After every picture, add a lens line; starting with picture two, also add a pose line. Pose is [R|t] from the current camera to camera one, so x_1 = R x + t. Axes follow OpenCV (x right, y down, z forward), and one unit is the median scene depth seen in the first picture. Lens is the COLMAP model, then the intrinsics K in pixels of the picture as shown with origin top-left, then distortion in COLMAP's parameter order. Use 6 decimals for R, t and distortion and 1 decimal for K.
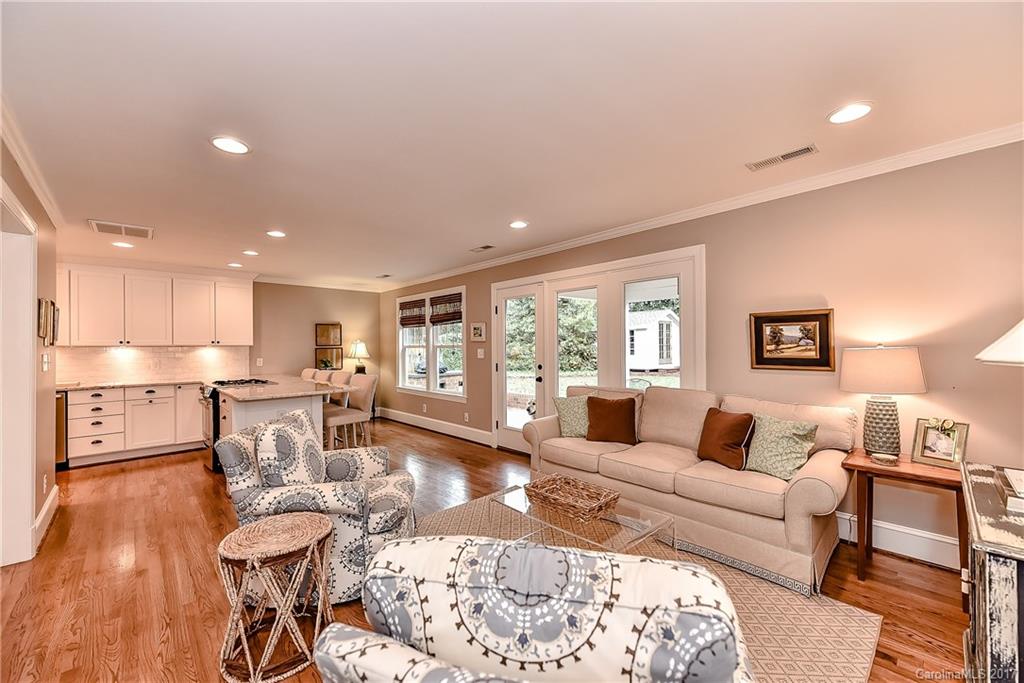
lens RADIAL K [[405.8, 0, 509.3], [0, 405.8, 340.1], [0, 0, 1]] dist [0.009693, -0.001915]
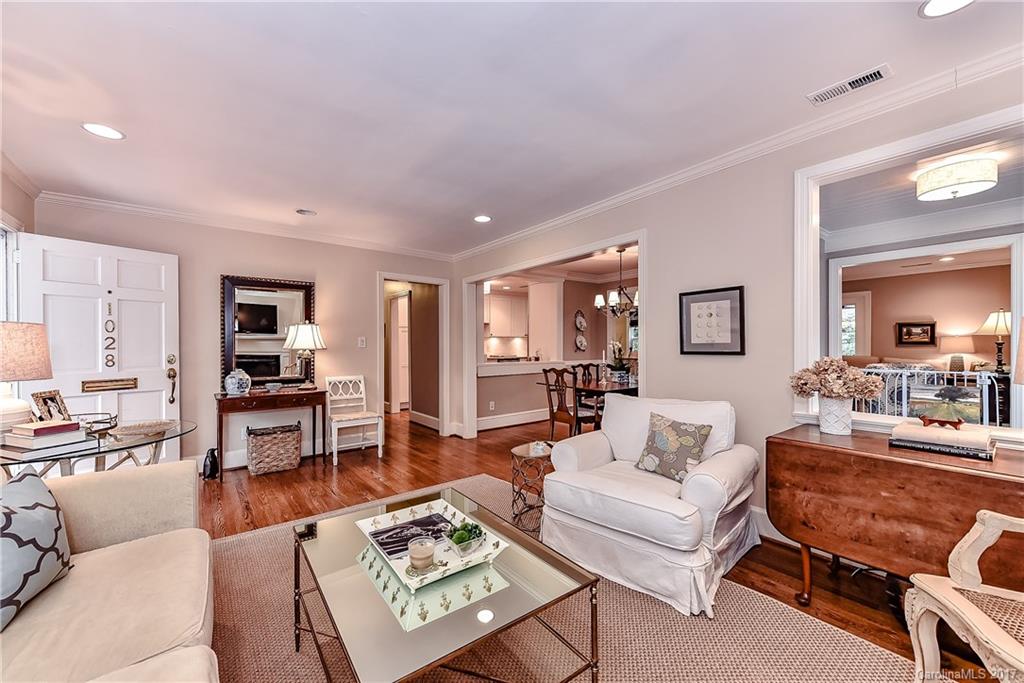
lens RADIAL K [[405.8, 0, 503.9], [0, 405.8, 341.1], [0, 0, 1]] dist [0.009693, -0.001915]
pose [[0.993733, 0.003254, -0.111729, -1.520257], [-0.001991, 0.999933, 0.011412, 0.019498], [0.111759, -0.011118, 0.993673, -1.742190]]
